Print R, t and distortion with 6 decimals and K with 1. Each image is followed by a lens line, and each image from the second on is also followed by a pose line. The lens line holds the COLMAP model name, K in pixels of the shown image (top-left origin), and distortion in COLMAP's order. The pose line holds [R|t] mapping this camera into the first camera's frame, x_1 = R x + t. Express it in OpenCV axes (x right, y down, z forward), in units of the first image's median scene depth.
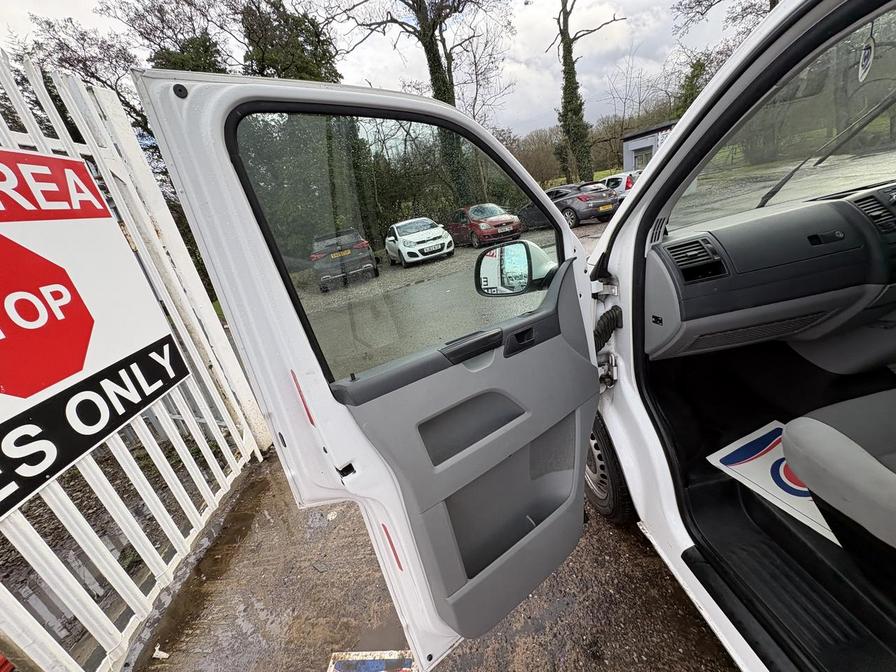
lens RADIAL K [[356.2, 0, 446.4], [0, 356.2, 337.7], [0, 0, 1]] dist [-0.001041, 0.000009]
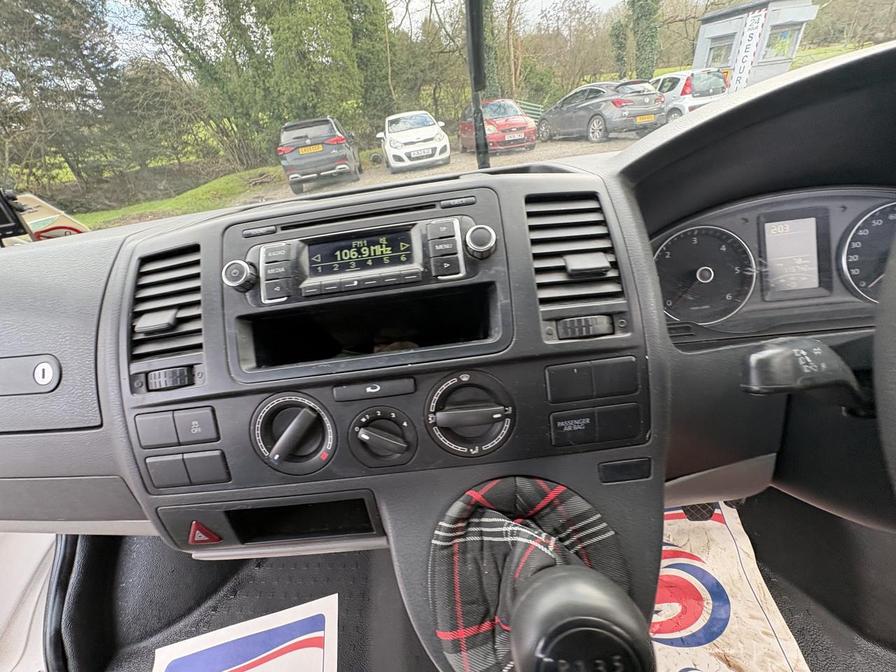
lens RADIAL K [[356.2, 0, 444.6], [0, 356.2, 337.6], [0, 0, 1]] dist [-0.001041, 0.000009]
pose [[0.988239, 0.136654, -0.068628, 0.121062], [-0.116019, 0.962389, 0.245656, -0.035234], [0.099617, -0.234804, 0.966925, 0.065200]]
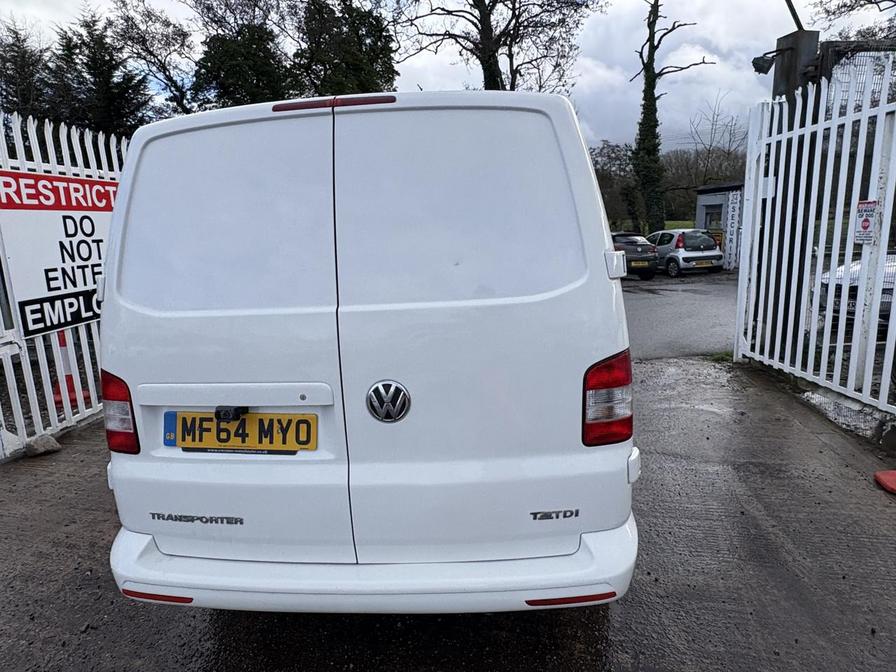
lens RADIAL K [[541.0, 0, 450.6], [0, 541.0, 334.9], [0, 0, 1]] dist [-0.001917, 0.001929]
pose [[0.974605, 0.186144, -0.124482, 0.186291], [-0.202792, 0.969440, -0.138061, 0.077918], [0.094979, 0.159799, 0.982570, -0.306570]]
